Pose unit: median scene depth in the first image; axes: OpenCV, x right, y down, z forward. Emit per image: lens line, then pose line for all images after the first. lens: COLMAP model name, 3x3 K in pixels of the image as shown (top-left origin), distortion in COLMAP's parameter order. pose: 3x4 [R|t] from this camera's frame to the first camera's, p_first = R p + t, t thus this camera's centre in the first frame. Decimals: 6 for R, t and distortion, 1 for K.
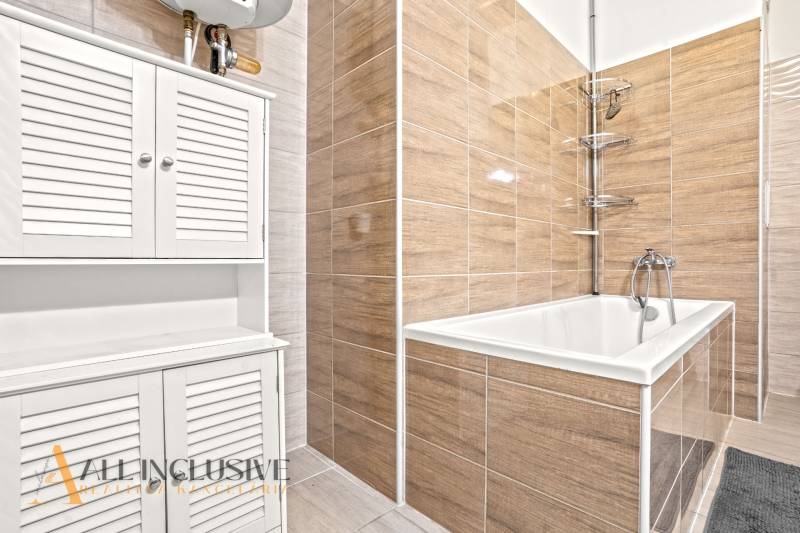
lens RADIAL K [[378.8, 0, 392.7], [0, 378.8, 263.4], [0, 0, 1]] dist [-0.043771, 0.014676]
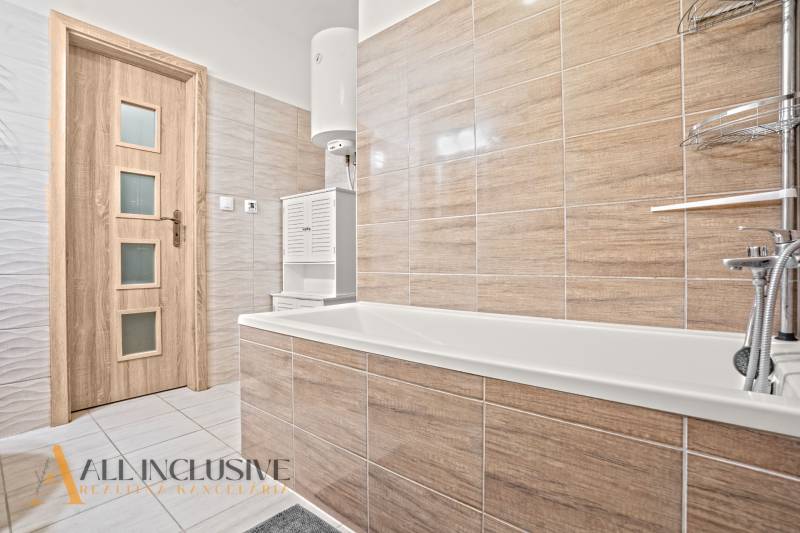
lens RADIAL K [[378.8, 0, 400.1], [0, 378.8, 265.0], [0, 0, 1]] dist [-0.043771, 0.014676]
pose [[0.126678, 0.004141, -0.991935, 1.021983], [-0.000573, 0.999991, 0.004102, -0.001978], [0.991944, 0.000049, 0.126679, 0.581357]]
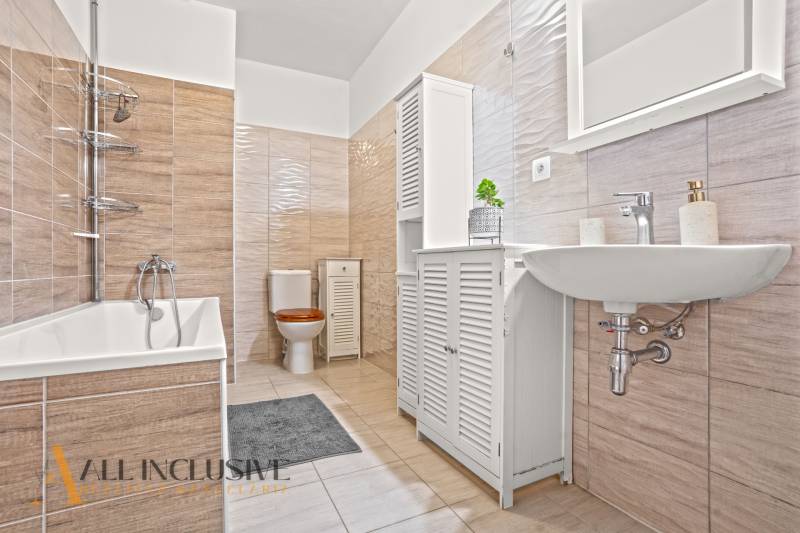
lens RADIAL K [[378.8, 0, 399.0], [0, 378.8, 264.9], [0, 0, 1]] dist [-0.043771, 0.014676]
pose [[0.289269, 0.002625, 0.957244, -0.145631], [0.007409, 0.999960, -0.004981, 0.001654], [-0.957219, 0.008533, 0.289238, 0.003838]]
